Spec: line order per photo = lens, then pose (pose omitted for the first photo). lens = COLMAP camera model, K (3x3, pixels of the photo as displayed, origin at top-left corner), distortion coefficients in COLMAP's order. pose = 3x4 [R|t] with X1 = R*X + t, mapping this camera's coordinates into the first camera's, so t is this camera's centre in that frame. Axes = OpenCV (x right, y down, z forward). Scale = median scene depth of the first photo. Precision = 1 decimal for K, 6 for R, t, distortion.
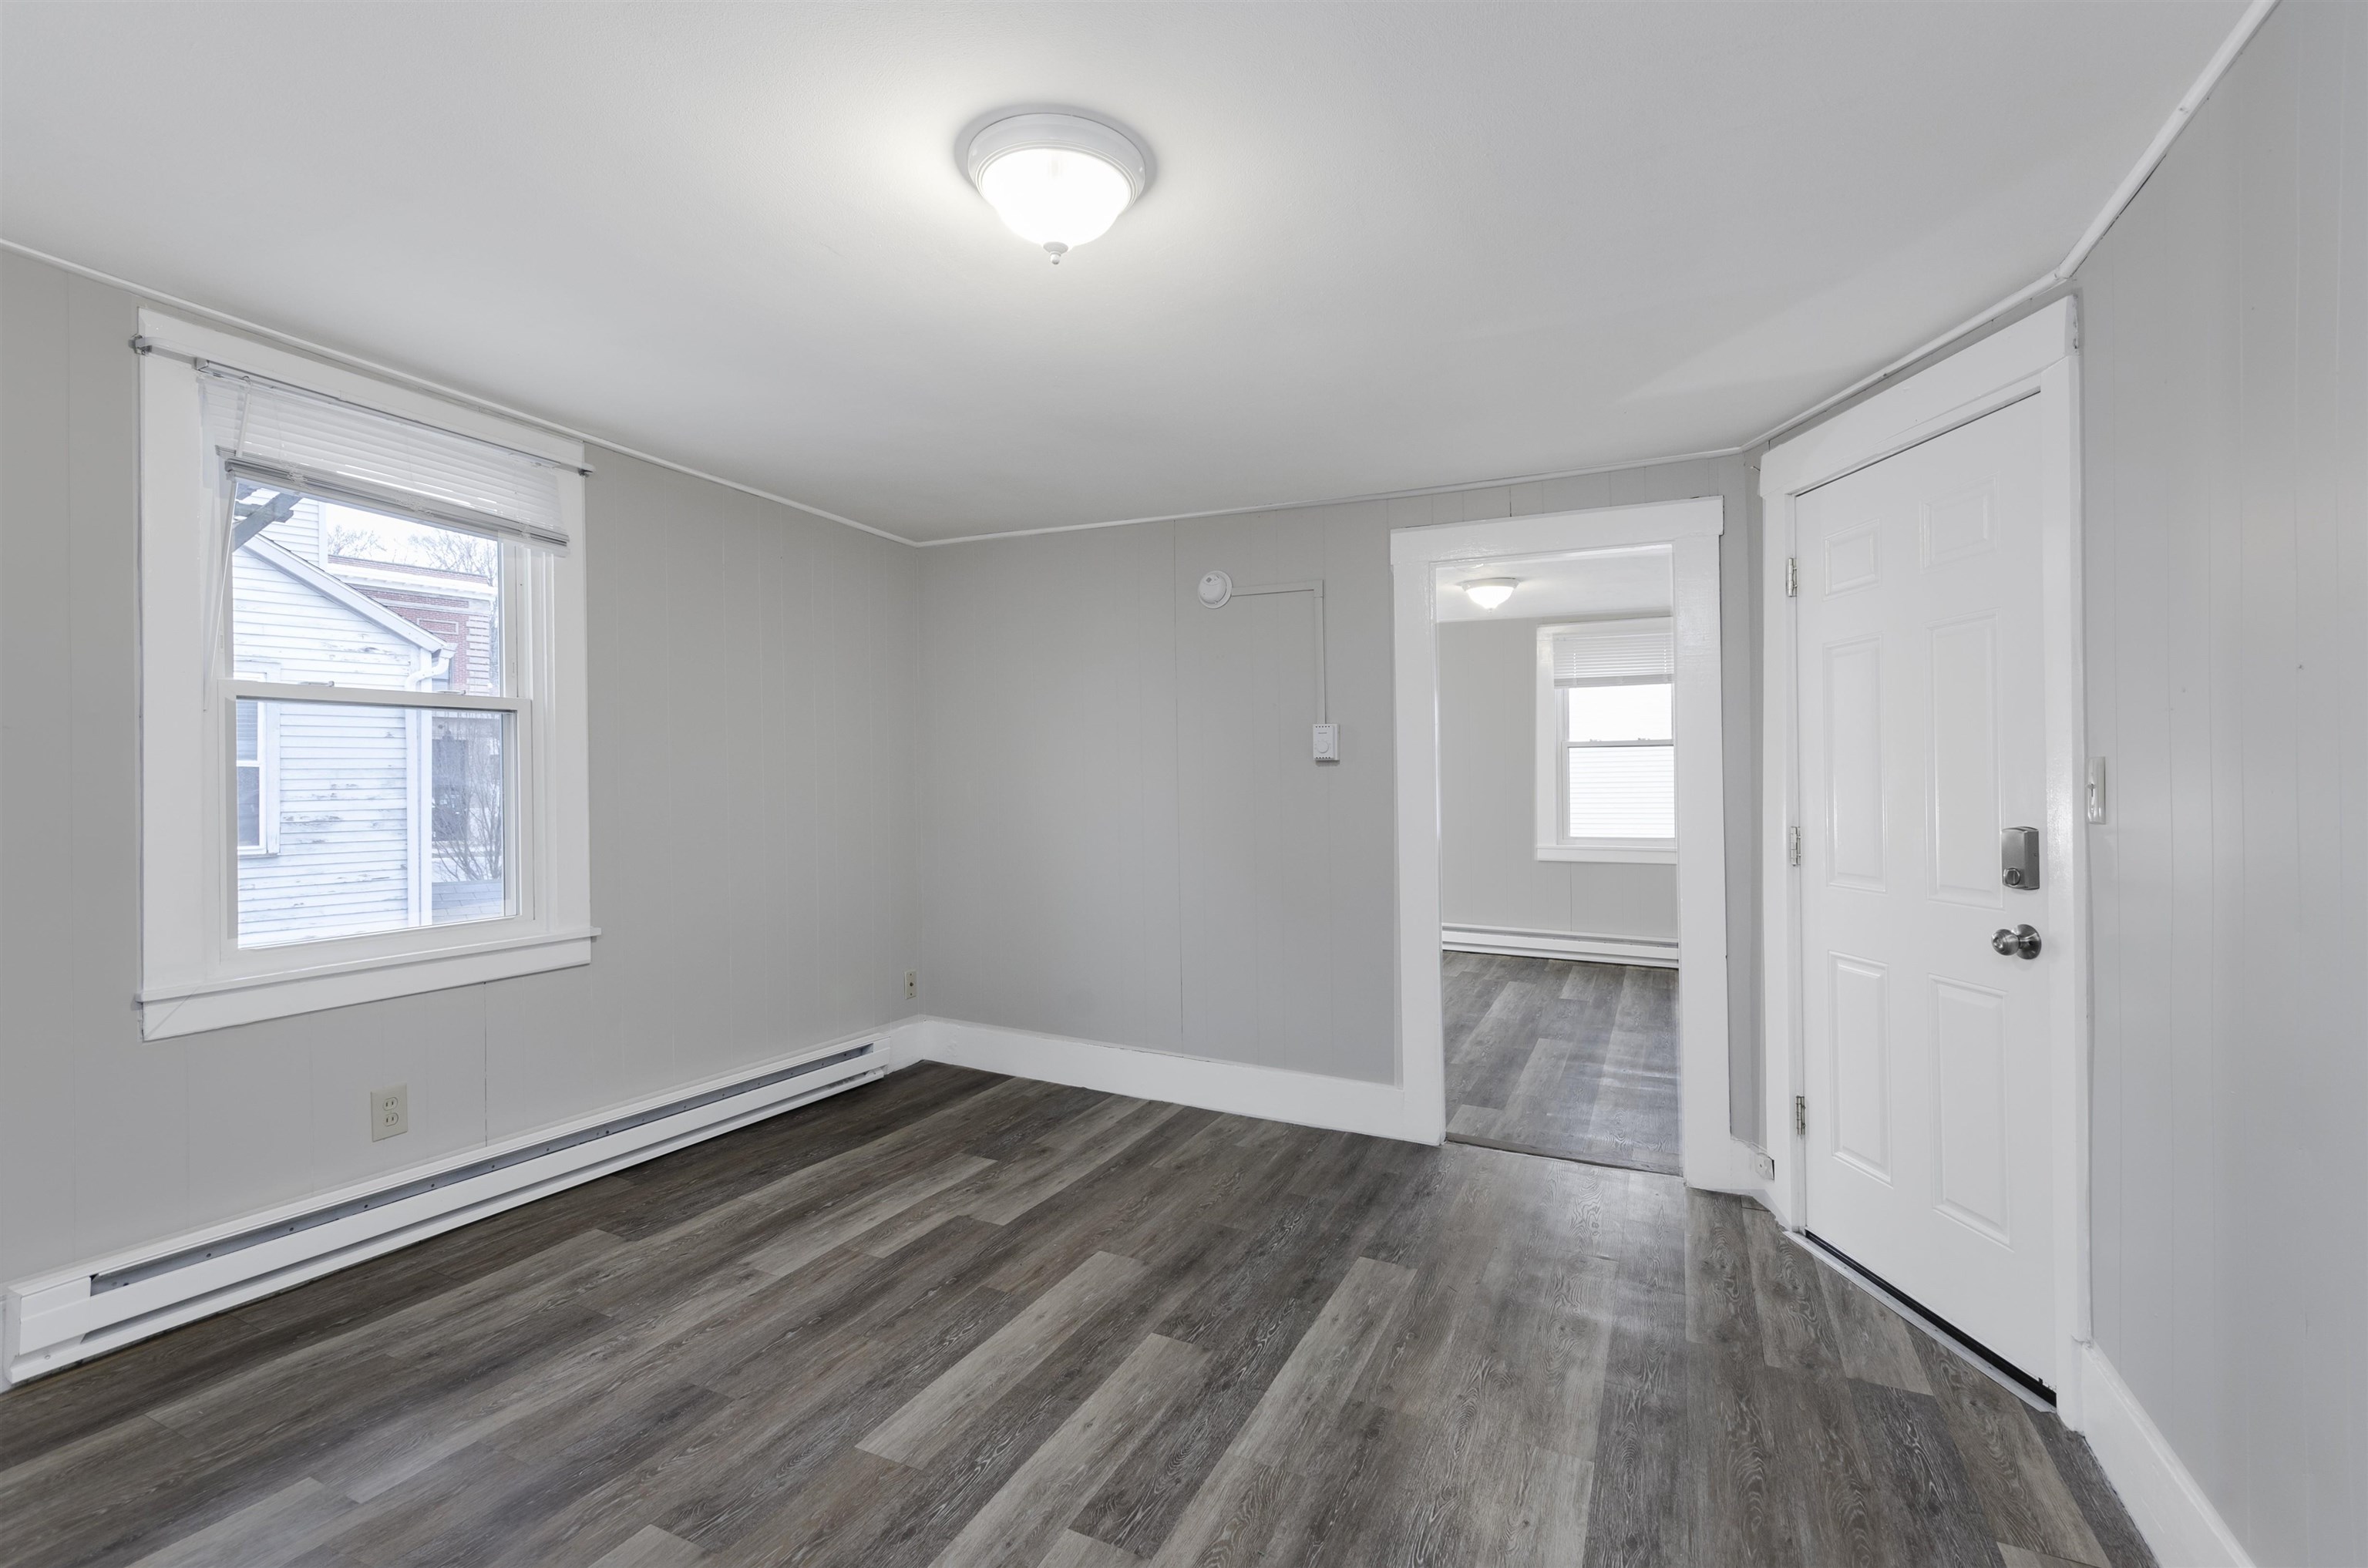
lens RADIAL K [[1048.1, 0, 1184.0], [0, 1048.1, 784.0], [0, 0, 1]] dist [0.005040, 0.000107]
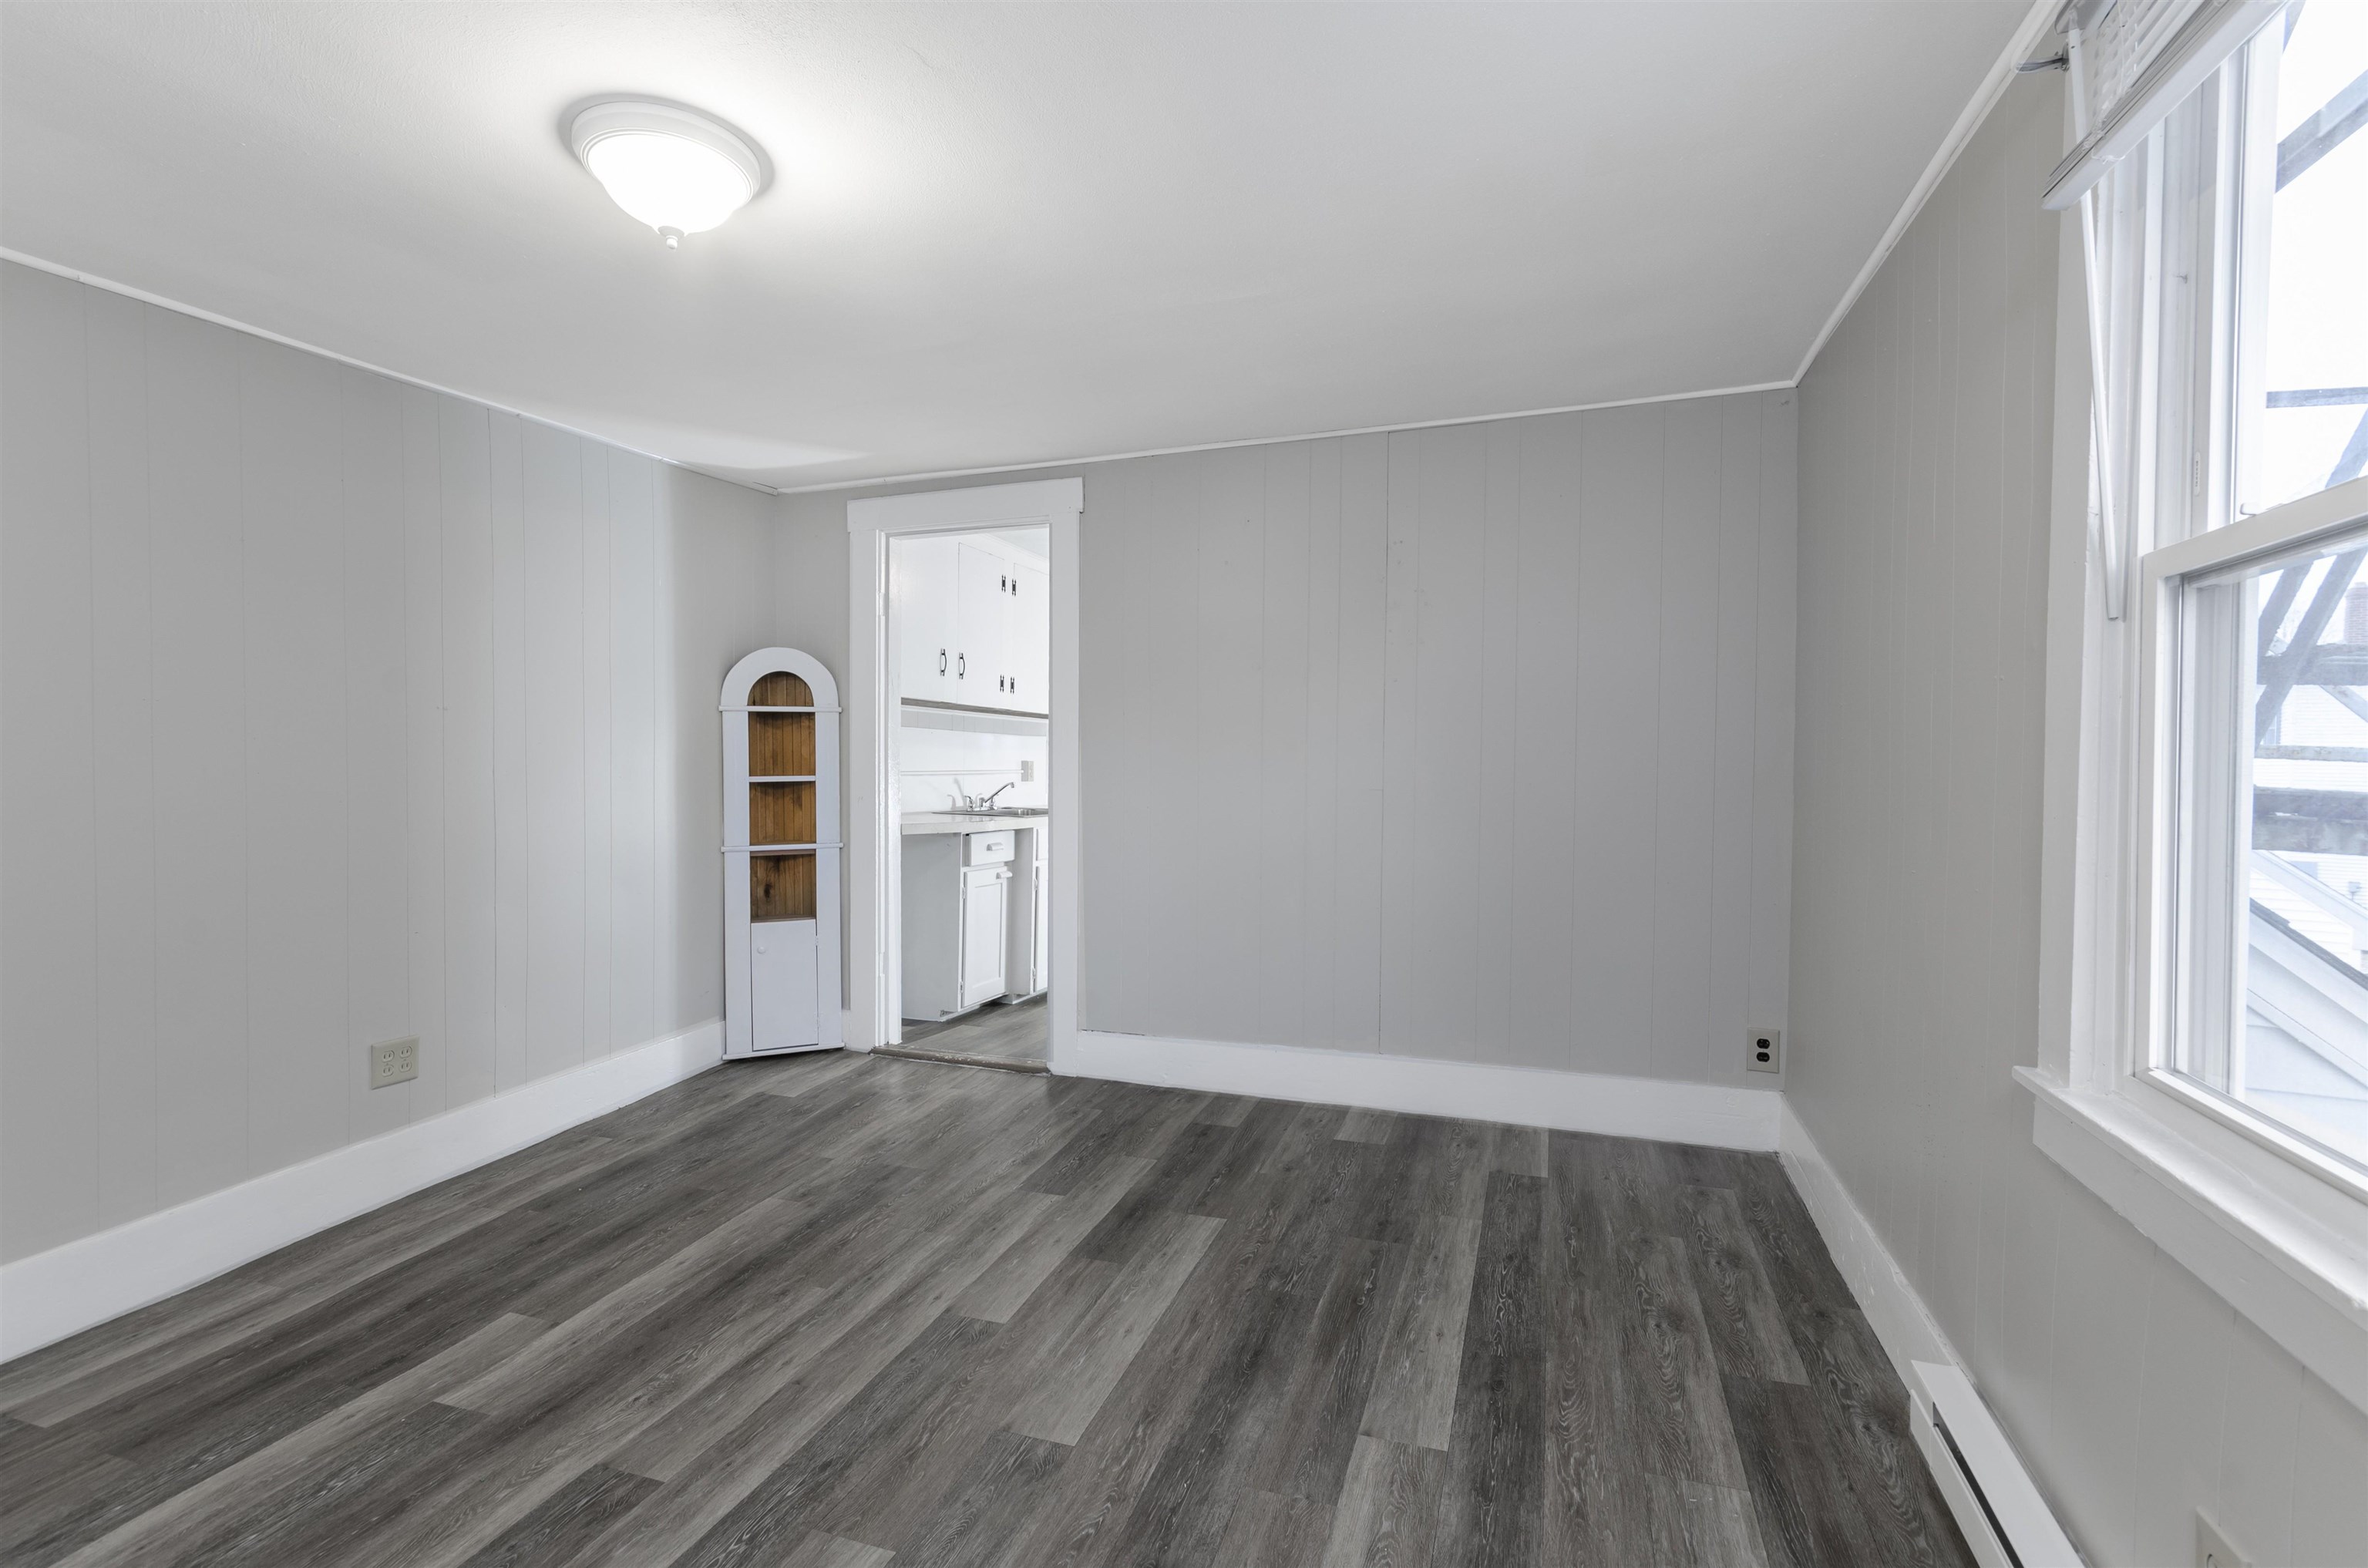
lens RADIAL K [[1048.1, 0, 1184.0], [0, 1048.1, 784.0], [0, 0, 1]] dist [0.005040, 0.000107]
pose [[-0.995497, 0.003743, -0.094719, -0.461627], [0.001041, 0.999592, 0.028559, 0.001922], [0.094787, 0.028331, -0.995094, 1.822027]]
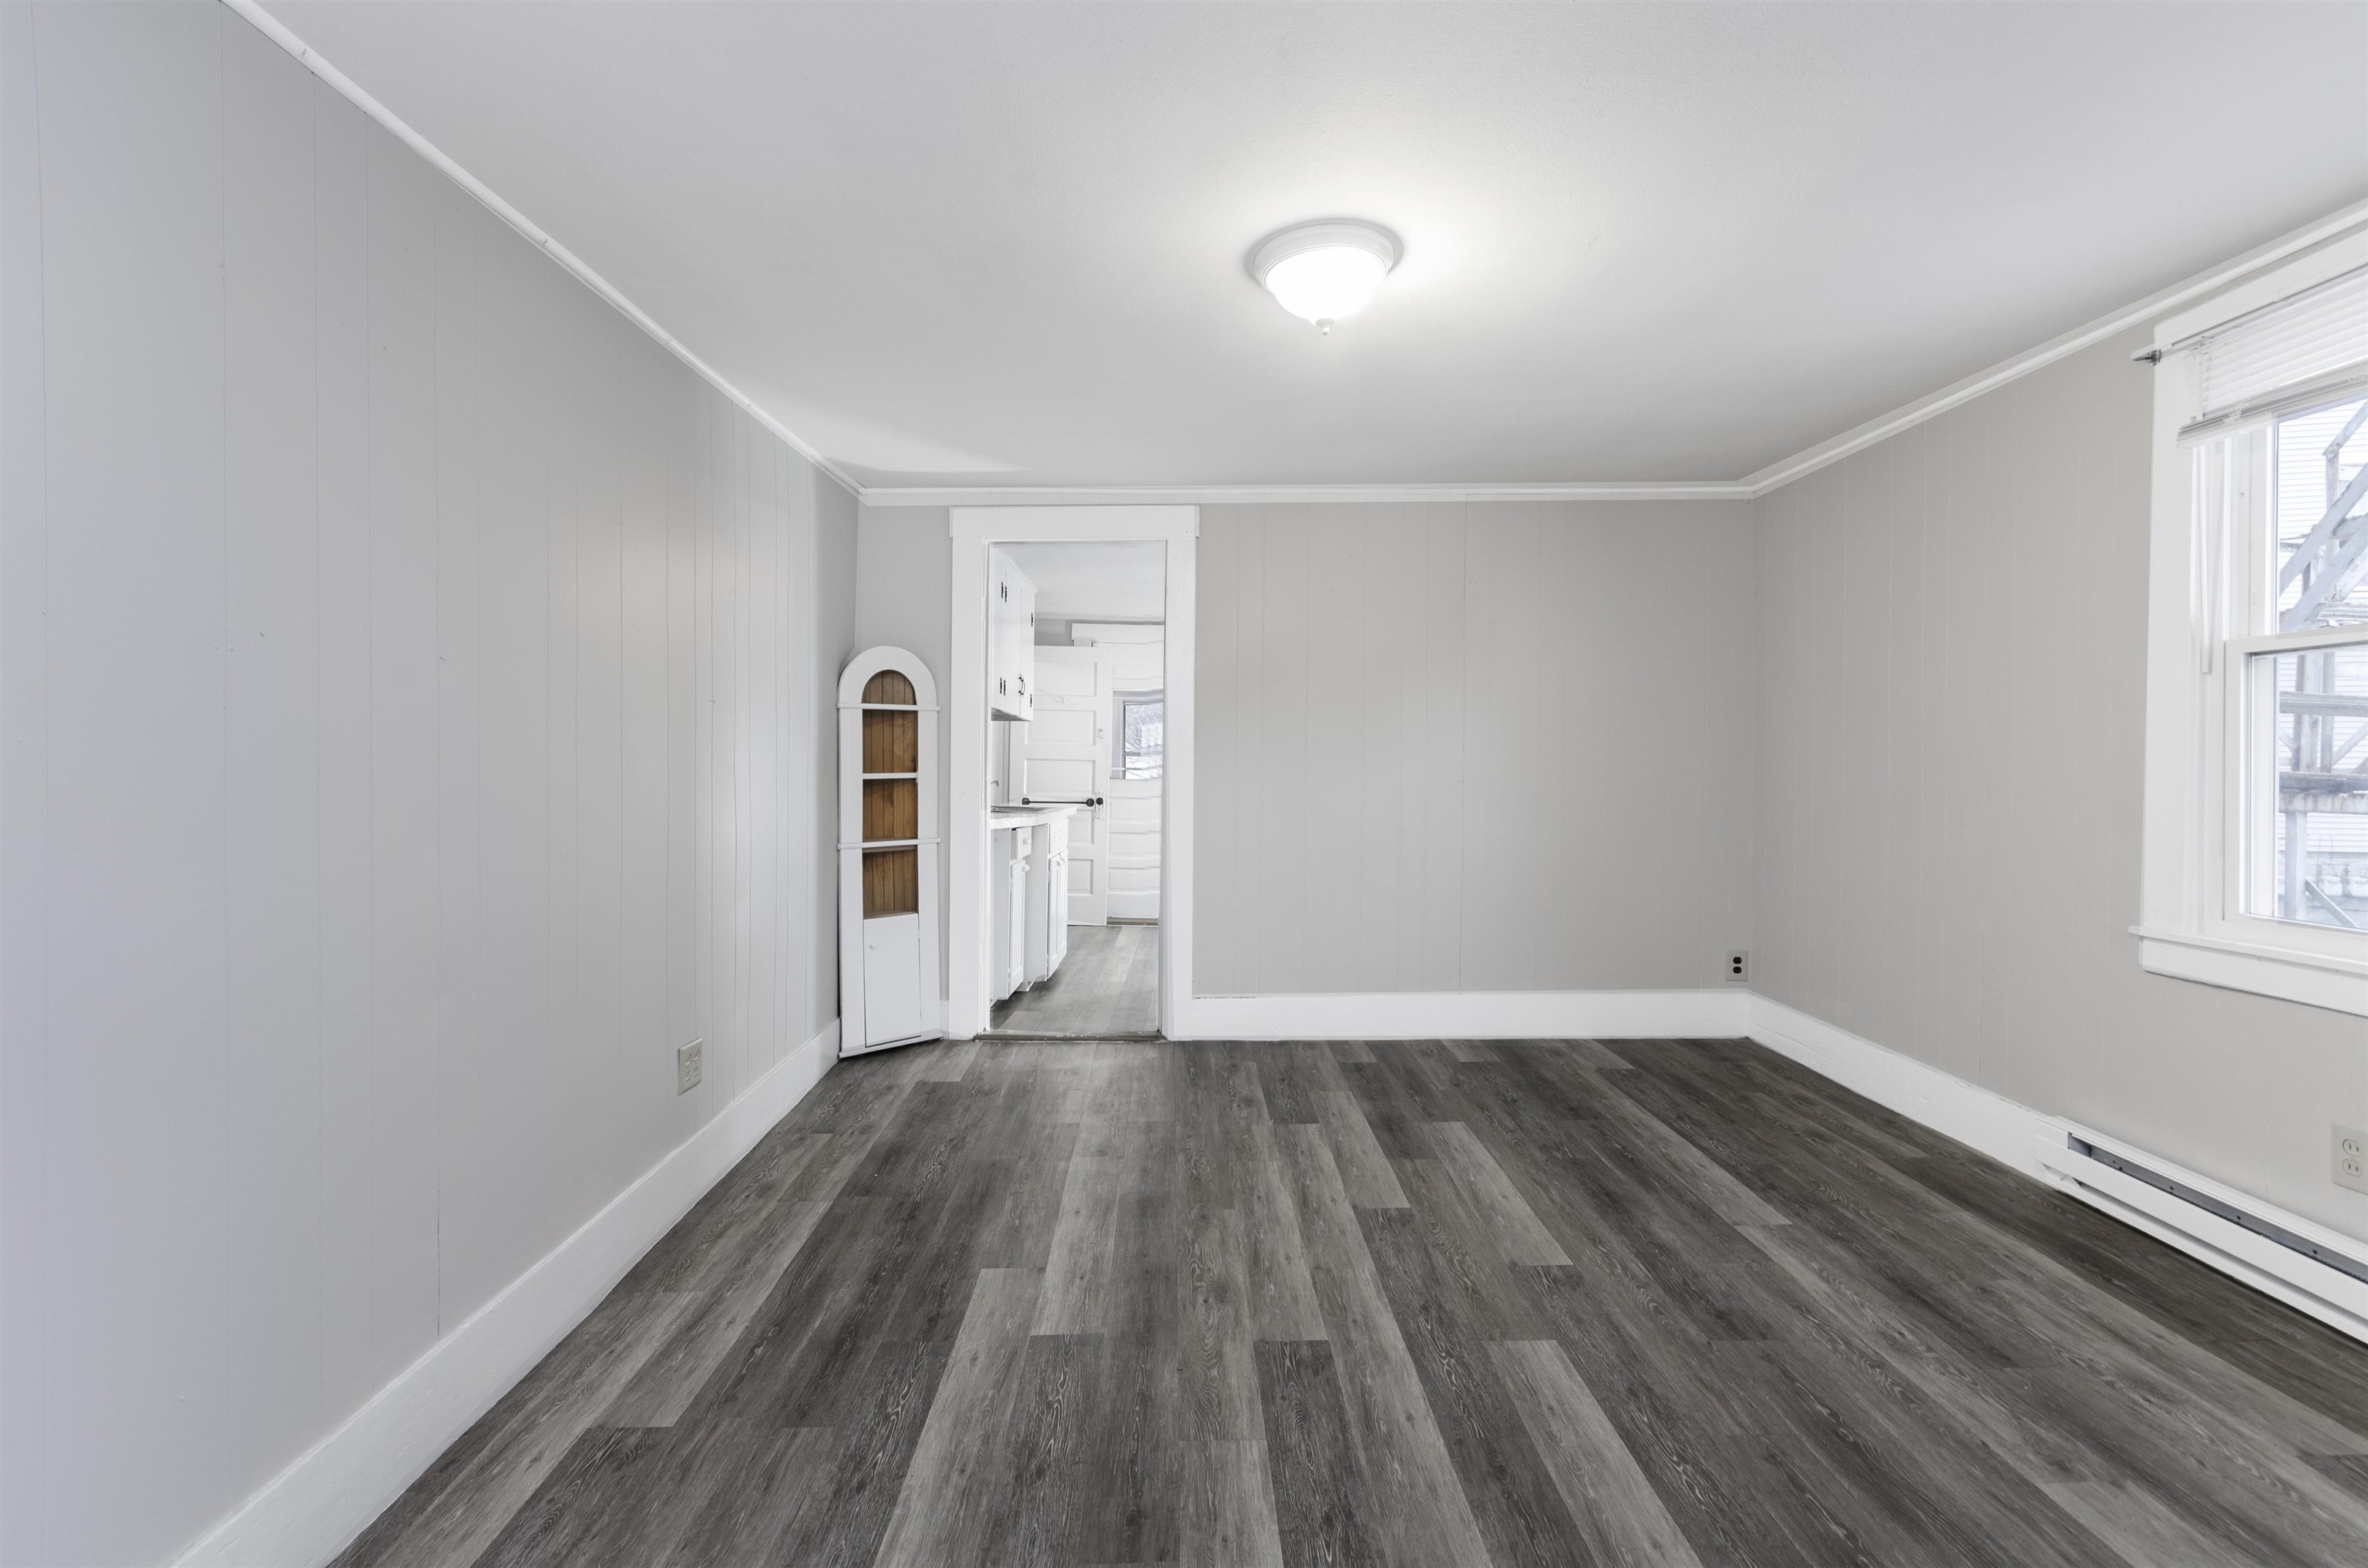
lens RADIAL K [[1037.2, 0, 1170.4], [0, 1037.2, 781.3], [0, 0, 1]] dist [0.003783, 0.000173]
pose [[-0.906823, 0.009635, -0.421401, 0.510171], [0.000604, 0.999767, 0.021559, 0.016351], [0.421510, 0.019296, -0.906618, 1.805610]]
